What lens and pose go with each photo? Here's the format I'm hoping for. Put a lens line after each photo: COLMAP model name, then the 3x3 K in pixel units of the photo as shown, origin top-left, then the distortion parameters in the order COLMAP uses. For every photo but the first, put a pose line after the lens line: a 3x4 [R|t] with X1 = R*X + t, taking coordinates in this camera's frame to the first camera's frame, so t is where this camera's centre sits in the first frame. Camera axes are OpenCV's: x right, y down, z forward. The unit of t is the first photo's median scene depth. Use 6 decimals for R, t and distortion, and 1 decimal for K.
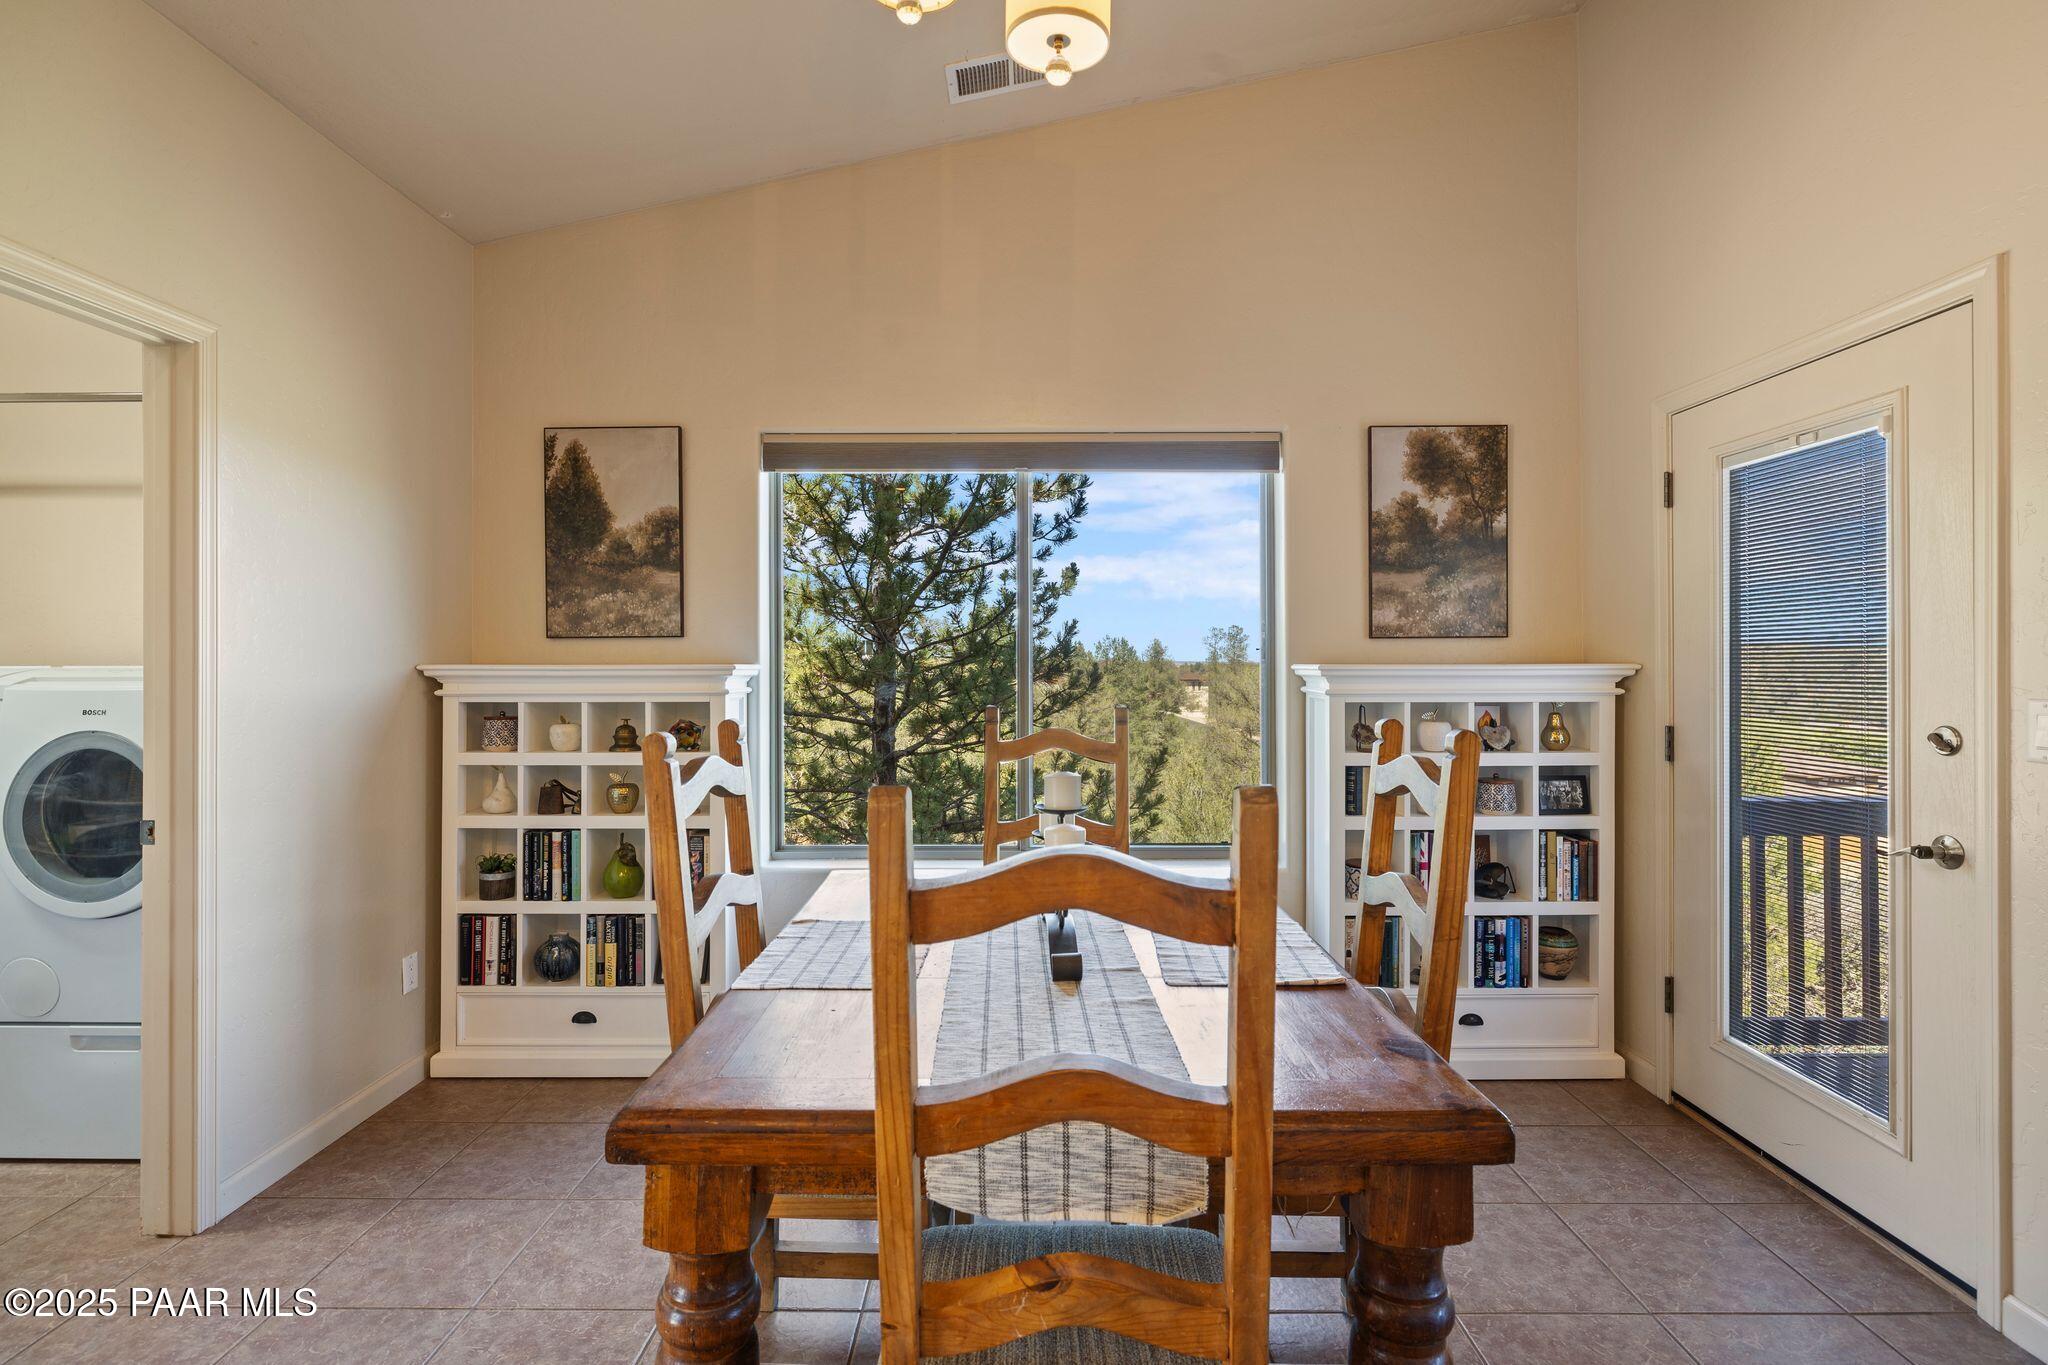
lens RADIAL K [[965.9, 0, 1025.4], [0, 965.9, 659.5], [0, 0, 1]] dist [-0.001155, 0.000149]
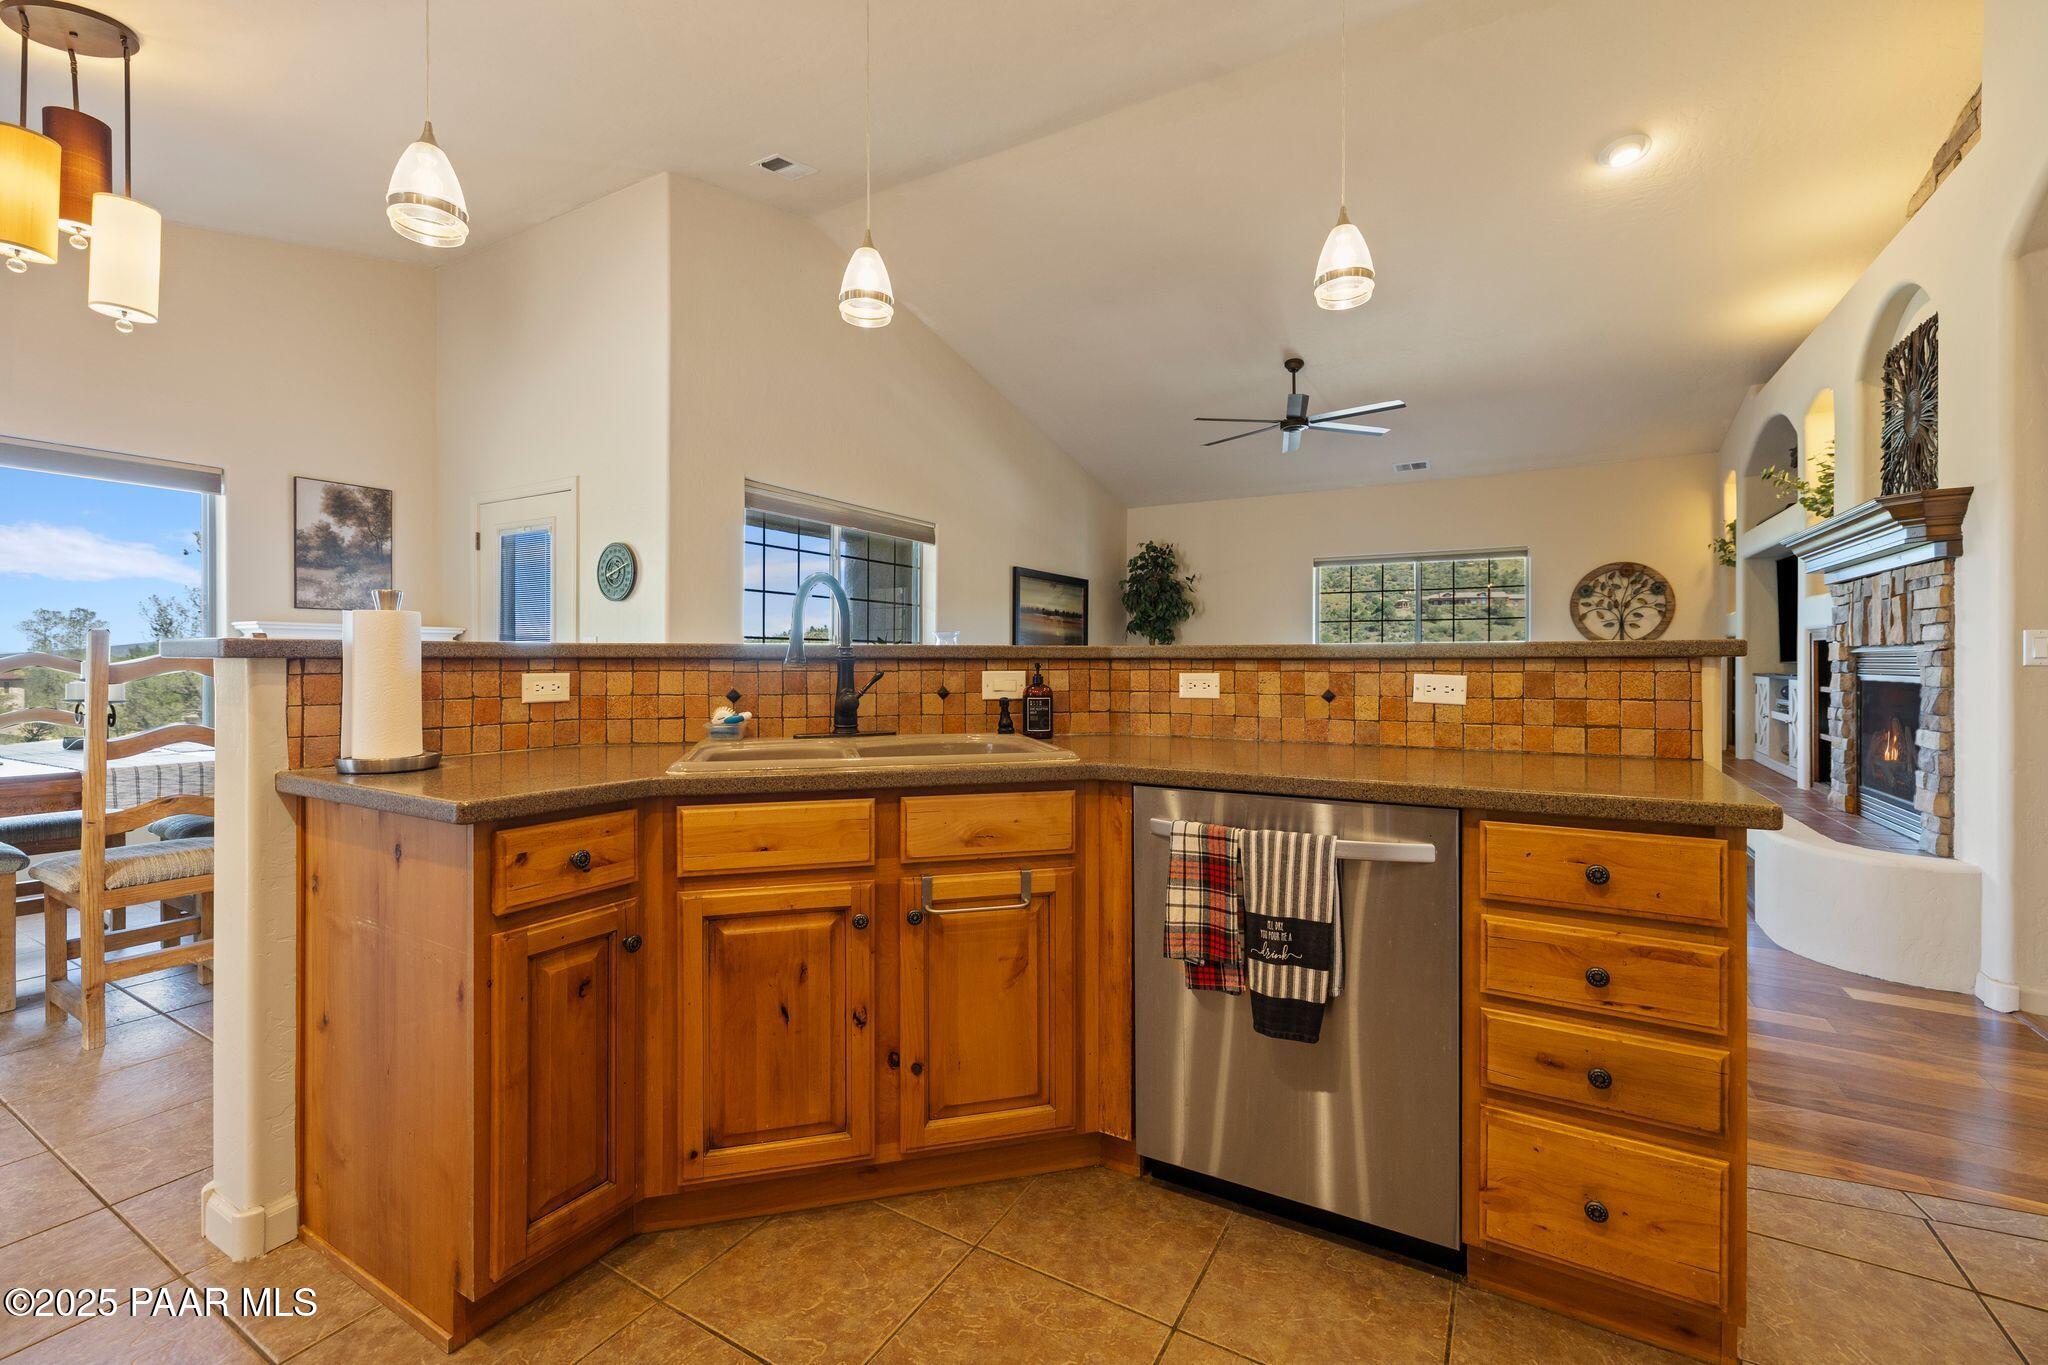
lens RADIAL K [[858.6, 0, 1021.6], [0, 858.6, 663.6], [0, 0, 1]] dist [0.000212, 0.000152]
pose [[0.496338, 0.000644, 0.868129, -0.286264], [-0.006564, 0.999974, 0.003011, 0.058595], [-0.868105, -0.007193, 0.496329, -0.767306]]
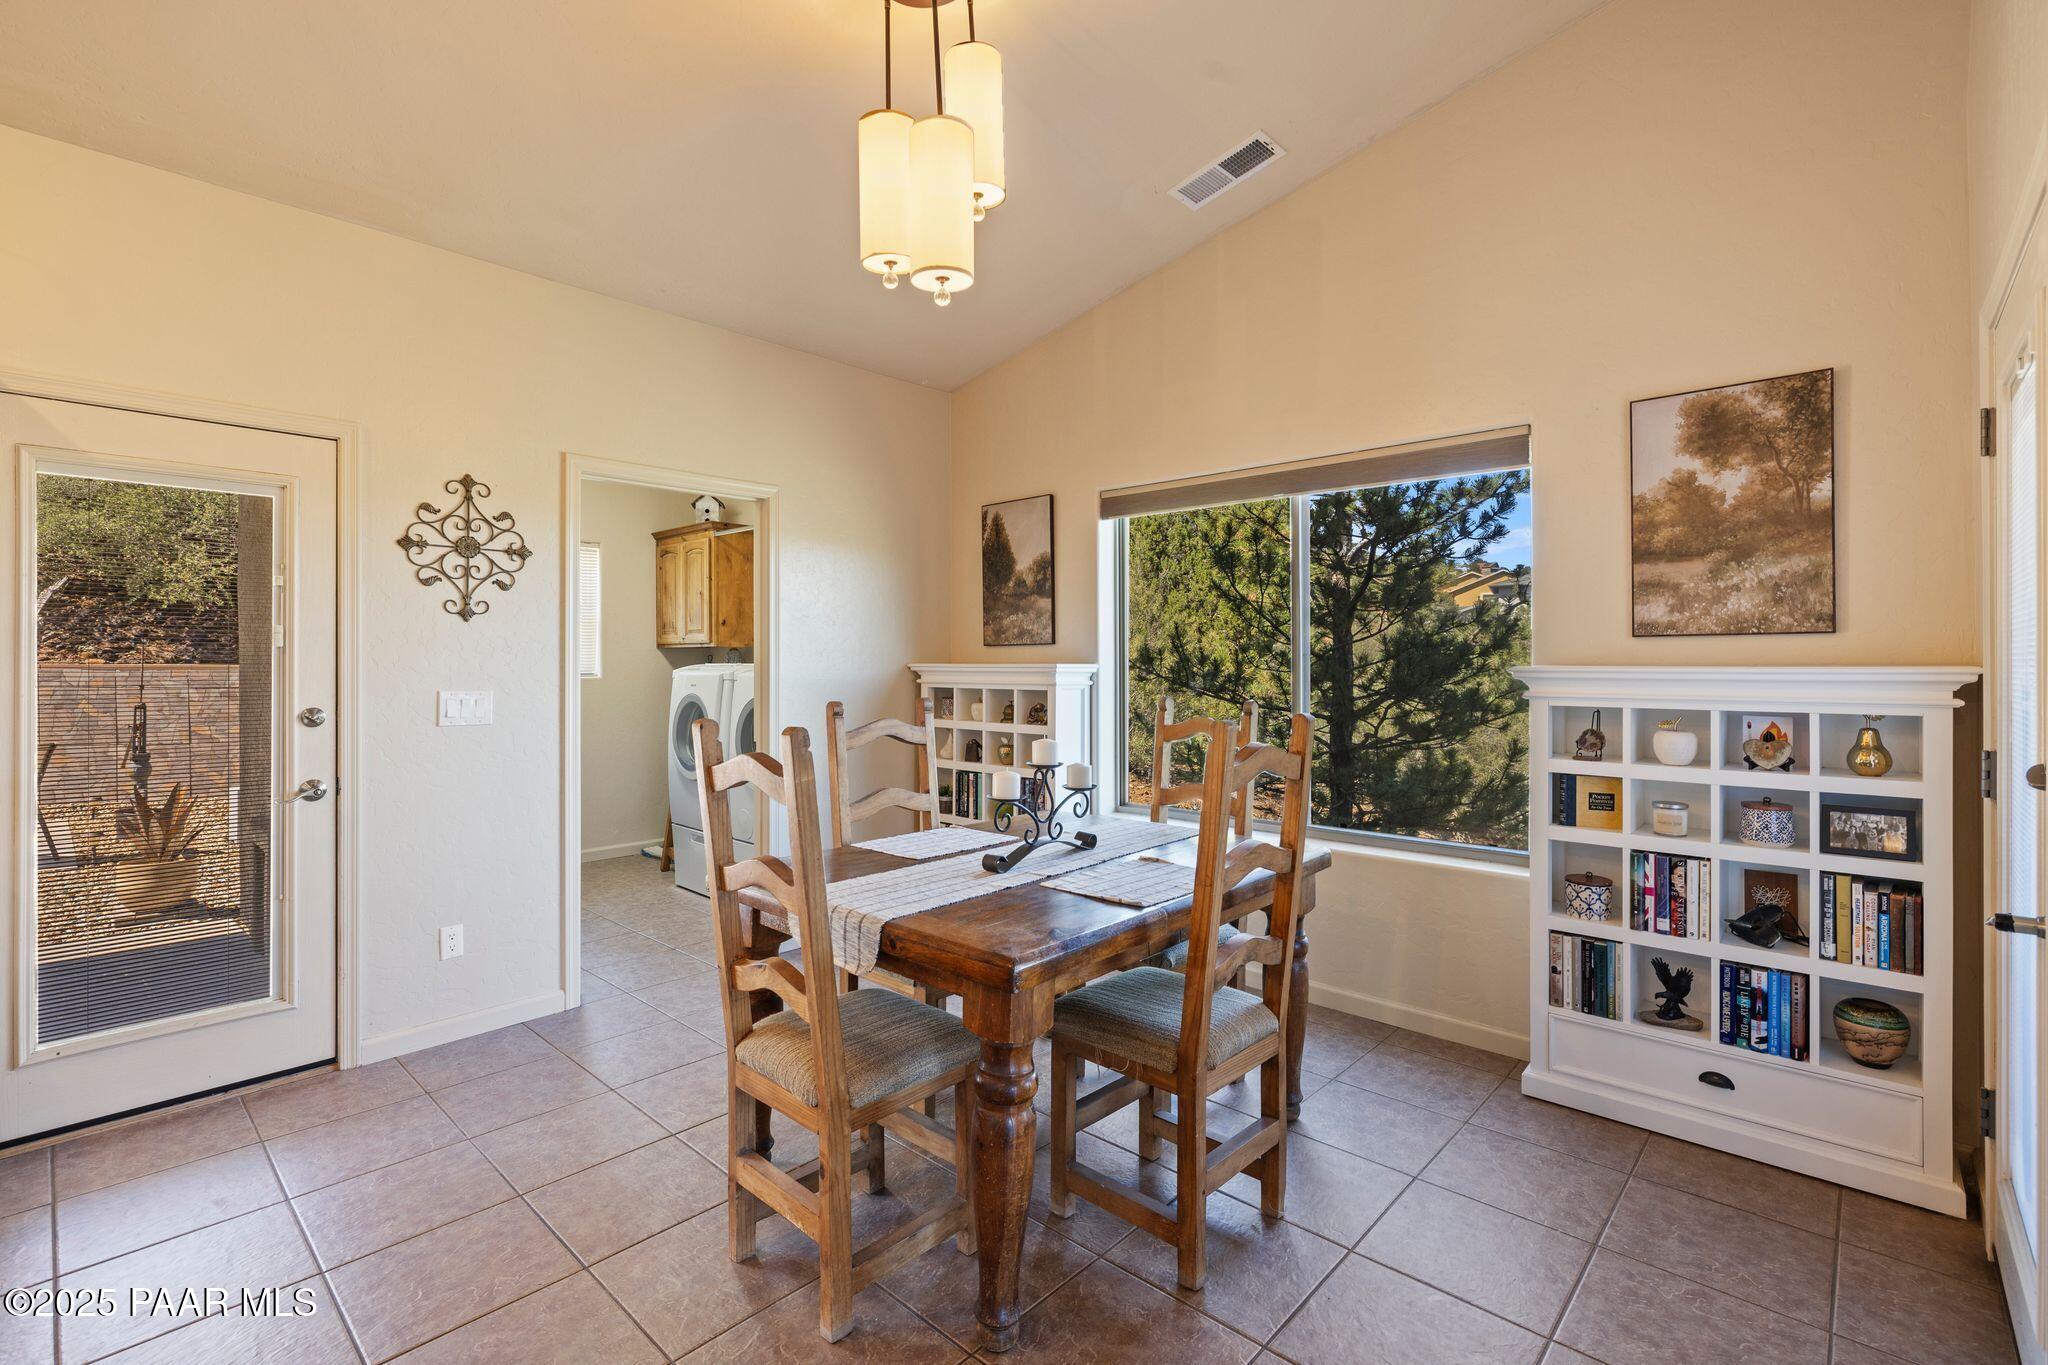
lens RADIAL K [[925.4, 0, 1016.3], [0, 925.4, 663.1], [0, 0, 1]] dist [-0.001535, -0.000528]
pose [[0.734941, 0.002485, -0.678126, 0.521402], [0.001049, 0.999988, 0.004802, -0.002248], [0.678130, -0.004241, 0.734930, -0.024669]]
